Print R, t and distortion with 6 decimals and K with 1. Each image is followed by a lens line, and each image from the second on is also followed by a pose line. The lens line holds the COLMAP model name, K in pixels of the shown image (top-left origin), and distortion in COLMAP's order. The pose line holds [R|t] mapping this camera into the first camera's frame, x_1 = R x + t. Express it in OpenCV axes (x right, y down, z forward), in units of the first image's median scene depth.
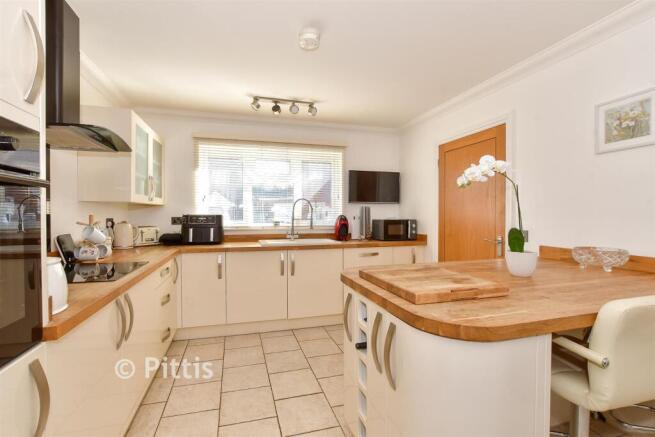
lens RADIAL K [[288.6, 0, 325.3], [0, 288.6, 217.5], [0, 0, 1]] dist [-0.005455, -0.000409]
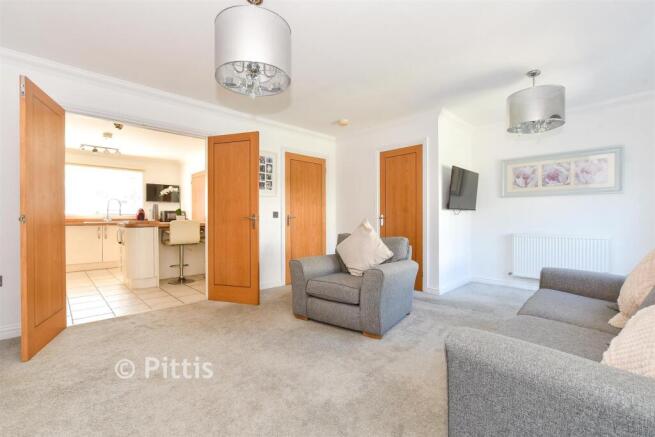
lens RADIAL K [[288.6, 0, 308.2], [0, 288.6, 224.2], [0, 0, 1]] dist [-0.005455, -0.000409]
pose [[0.901666, 0.002995, 0.432424, 0.223542], [-0.004024, 0.999991, 0.001464, 0.082847], [-0.432415, -0.003060, 0.901669, -1.062581]]
